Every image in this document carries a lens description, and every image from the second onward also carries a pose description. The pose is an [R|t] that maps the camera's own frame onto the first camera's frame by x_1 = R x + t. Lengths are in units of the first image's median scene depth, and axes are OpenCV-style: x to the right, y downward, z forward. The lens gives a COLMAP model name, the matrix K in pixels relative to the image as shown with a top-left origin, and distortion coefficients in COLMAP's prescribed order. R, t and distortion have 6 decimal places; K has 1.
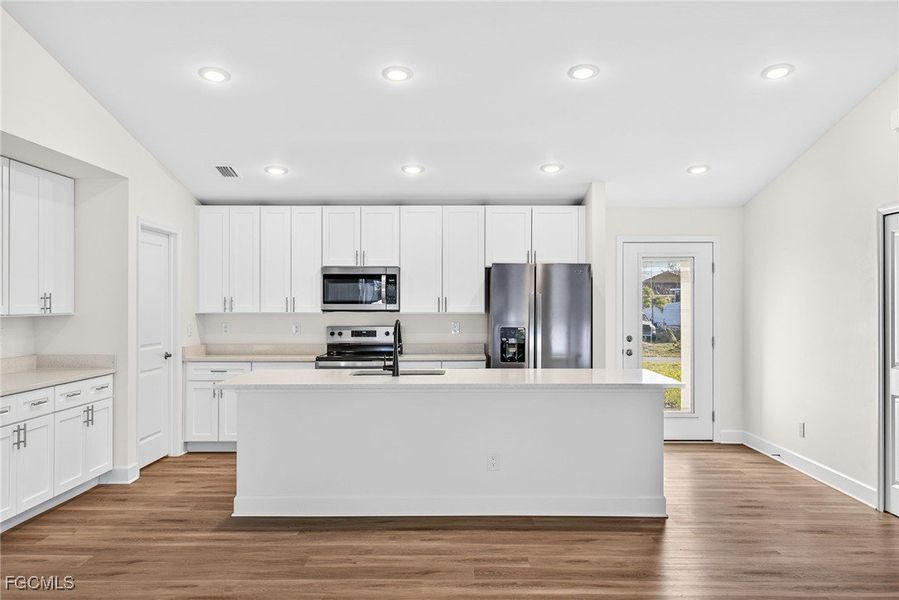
lens RADIAL K [[736.5, 0, 449.5], [0, 736.5, 300.0], [0, 0, 1]] dist [0.007450, 0.003680]
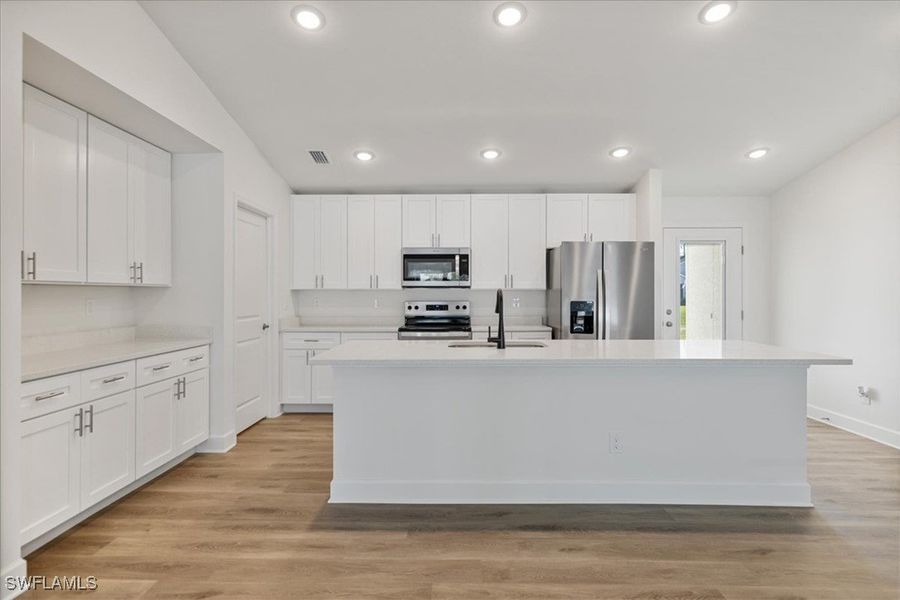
lens RADIAL K [[461.2, 0, 449.7], [0, 461.2, 294.7], [0, 0, 1]] dist [-0.000374, 0.000234]
pose [[0.999979, 0.000275, -0.006537, -0.104294], [-0.000236, 0.999982, 0.006048, 0.023996], [0.006539, -0.006047, 0.999960, 0.319680]]
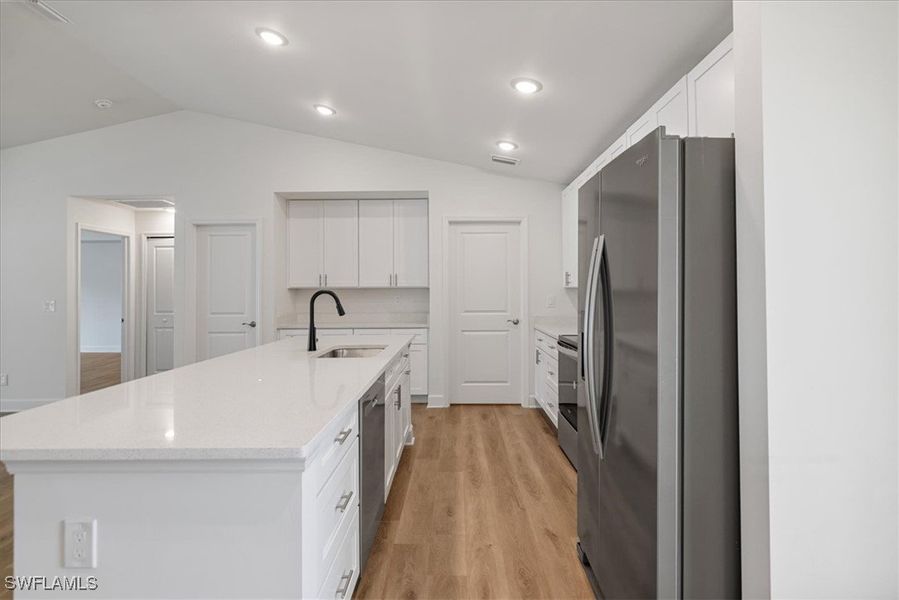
lens RADIAL K [[478.9, 0, 451.2], [0, 478.9, 277.9], [0, 0, 1]] dist [0.003536, 0.000382]
pose [[-0.001173, -0.026737, -0.999642, 0.417826], [0.007796, 0.999612, -0.026746, 0.023066], [0.999969, -0.007825, -0.000964, 0.915628]]
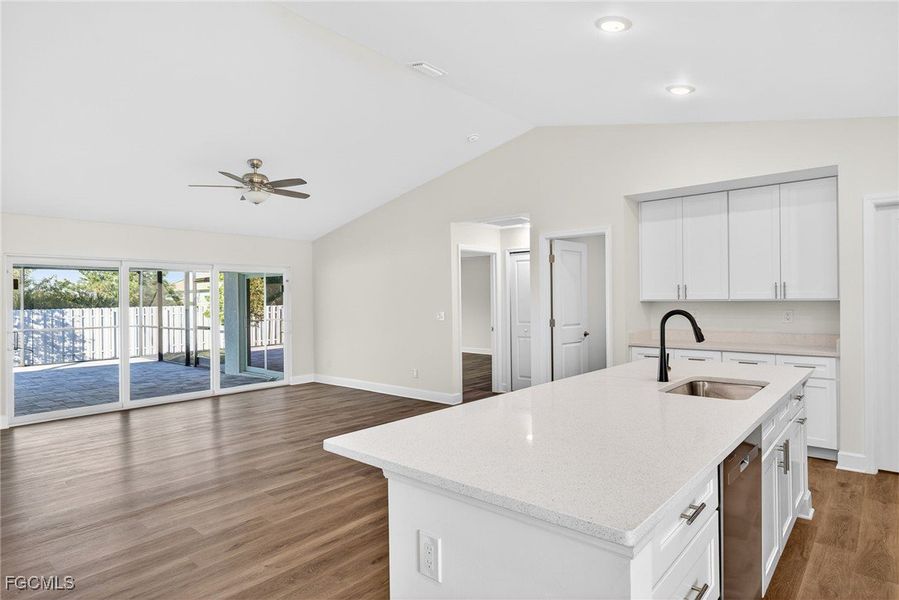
lens RADIAL K [[508.5, 0, 449.5], [0, 508.5, 300.0], [0, 0, 1]] dist [0.005544, 0.000605]
pose [[-0.647767, 0.008847, -0.761787, 0.383382], [0.011881, 0.999928, 0.001511, 0.010041], [0.761746, -0.008072, -0.647826, 0.917837]]
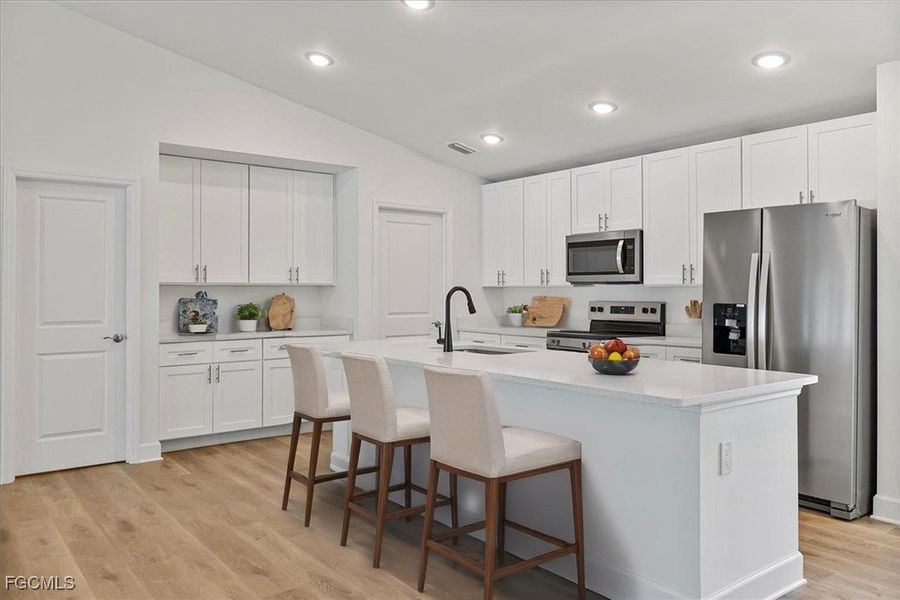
lens RADIAL K [[663.6, 0, 447.7], [0, 663.6, 292.6], [0, 0, 1]] dist [0.002463, 0.006008]
pose [[0.626179, 0.002250, -0.779676, 0.410851], [0.002462, 0.999985, 0.004863, 0.023821], [0.779675, -0.004964, 0.626164, 0.399123]]
